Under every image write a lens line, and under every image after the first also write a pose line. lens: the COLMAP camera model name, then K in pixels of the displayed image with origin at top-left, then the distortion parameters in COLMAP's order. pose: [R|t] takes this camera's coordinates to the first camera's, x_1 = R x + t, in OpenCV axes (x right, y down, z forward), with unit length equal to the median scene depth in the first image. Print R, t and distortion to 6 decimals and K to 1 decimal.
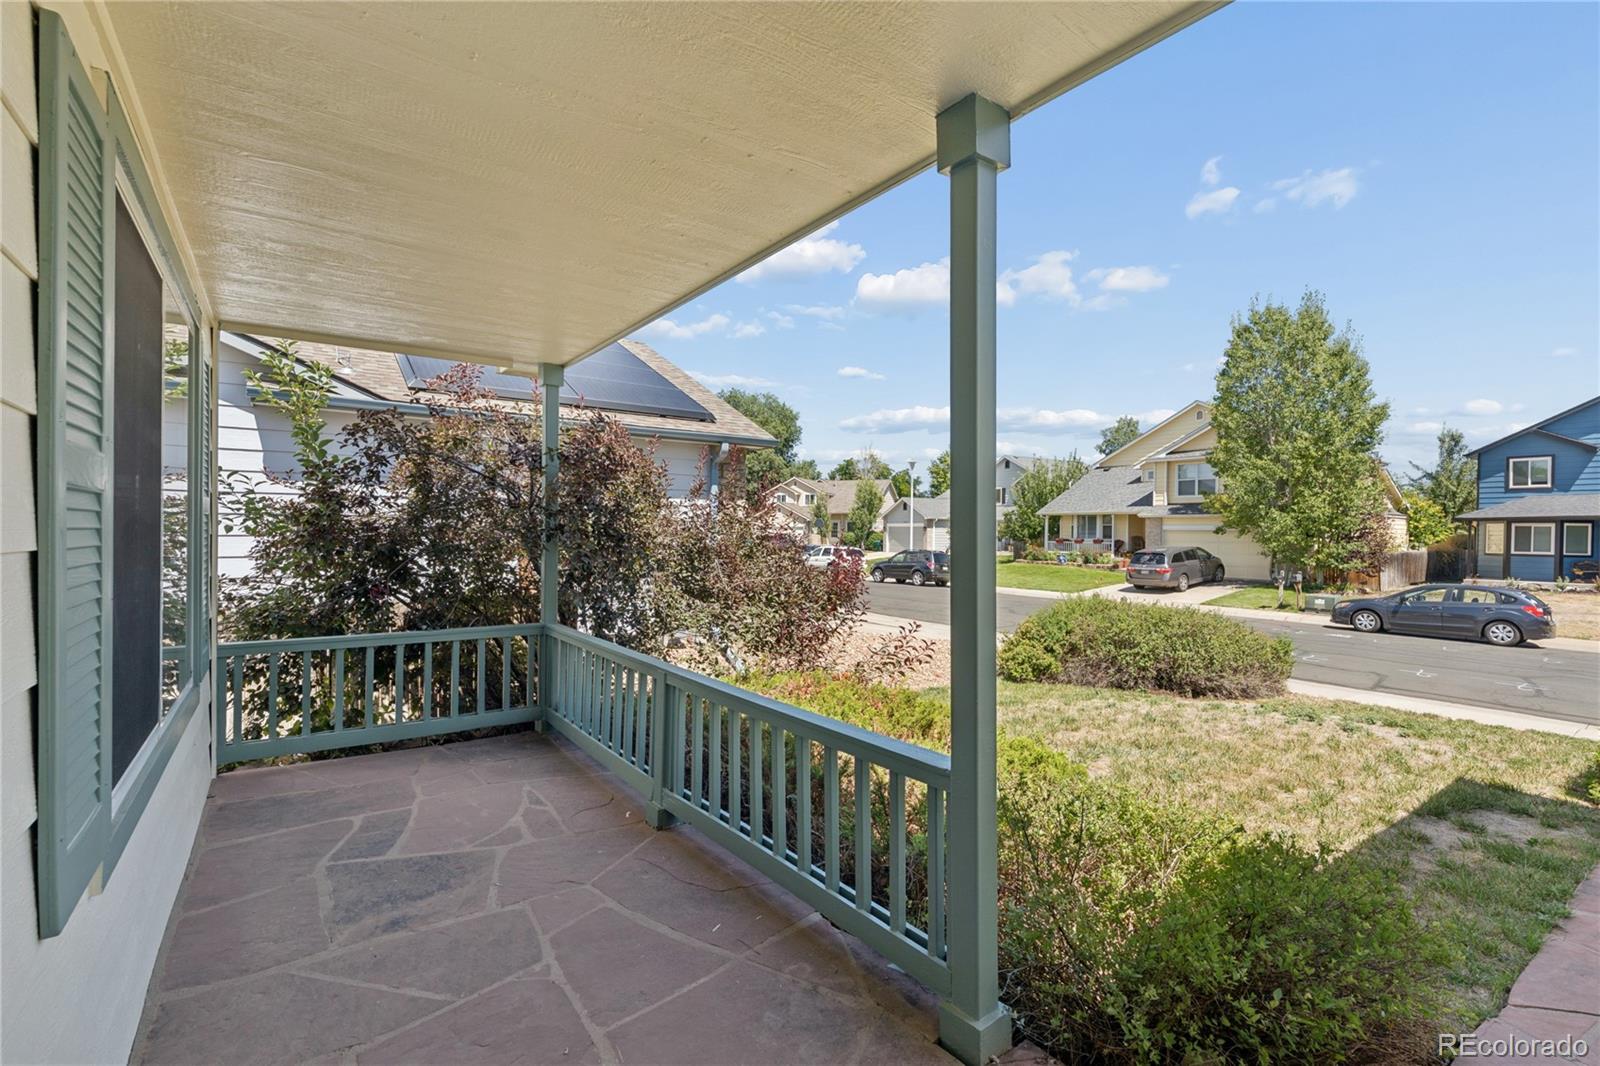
lens RADIAL K [[709.0, 0, 802.0], [0, 709.0, 531.5], [0, 0, 1]] dist [-0.006175, 0.000623]
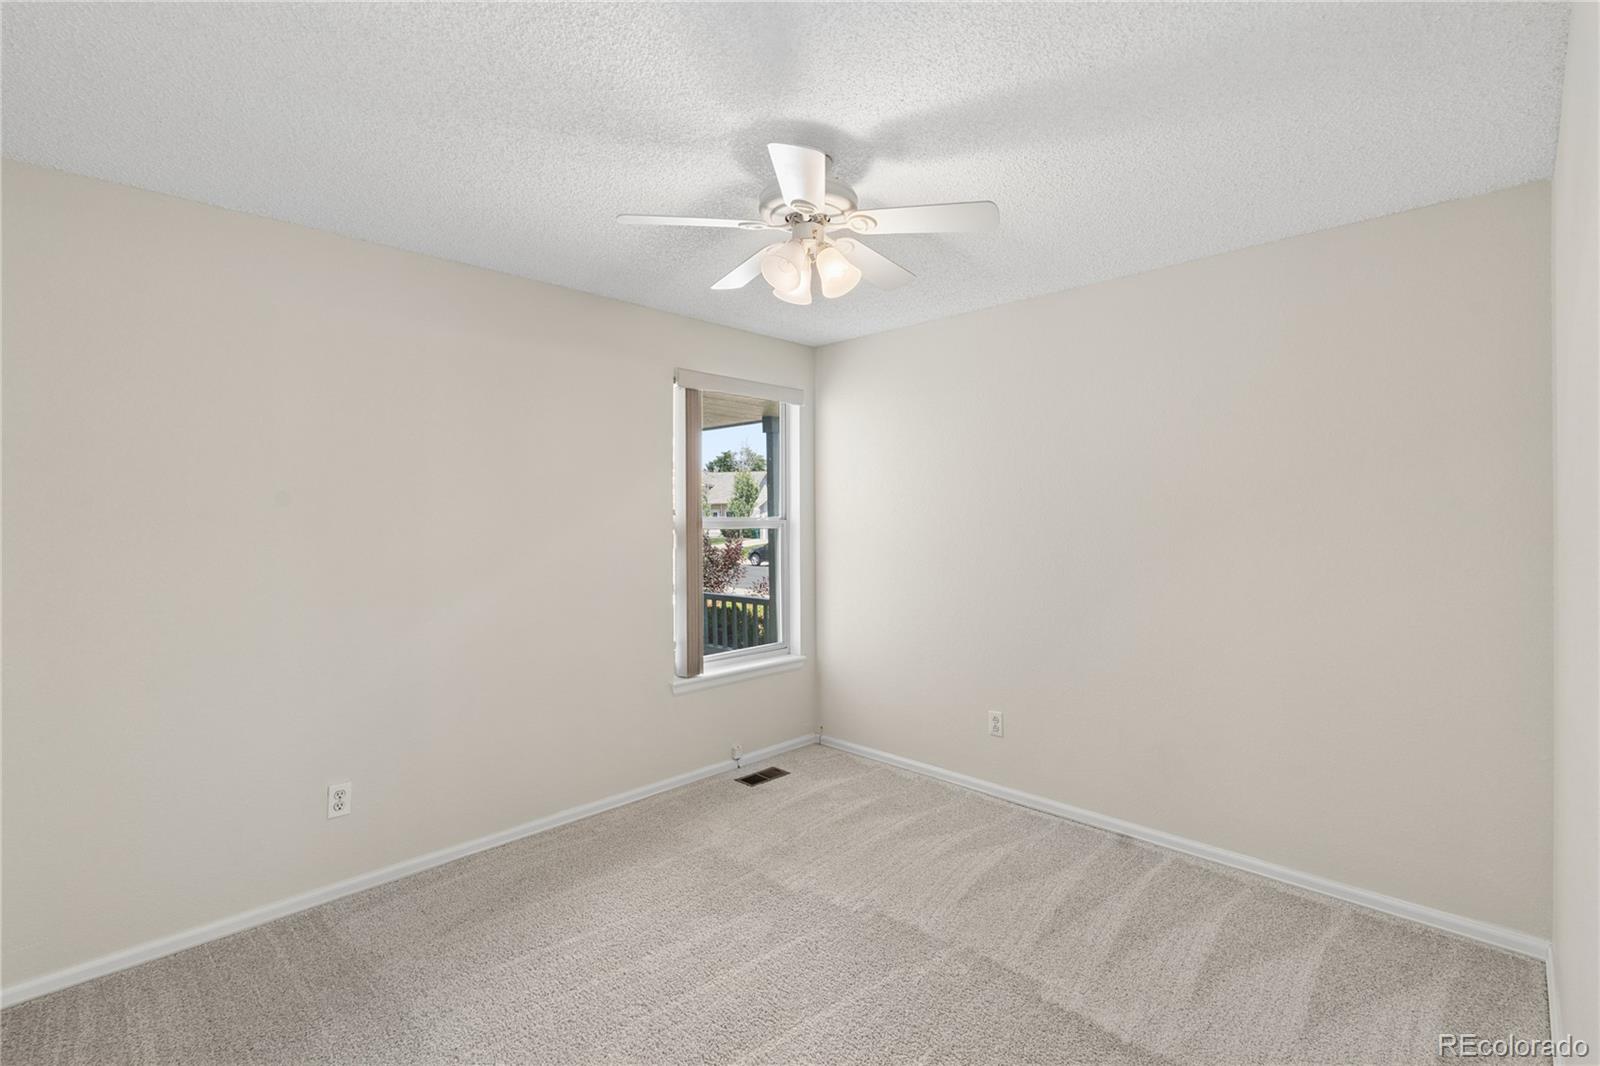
lens RADIAL K [[709.0, 0, 798.3], [0, 709.0, 528.4], [0, 0, 1]] dist [-0.006175, 0.000623]
pose [[0.986033, -0.019621, 0.165388, -0.067114], [0.017439, 0.999741, 0.014632, -0.019682], [-0.165633, -0.011544, 0.986120, -0.751488]]
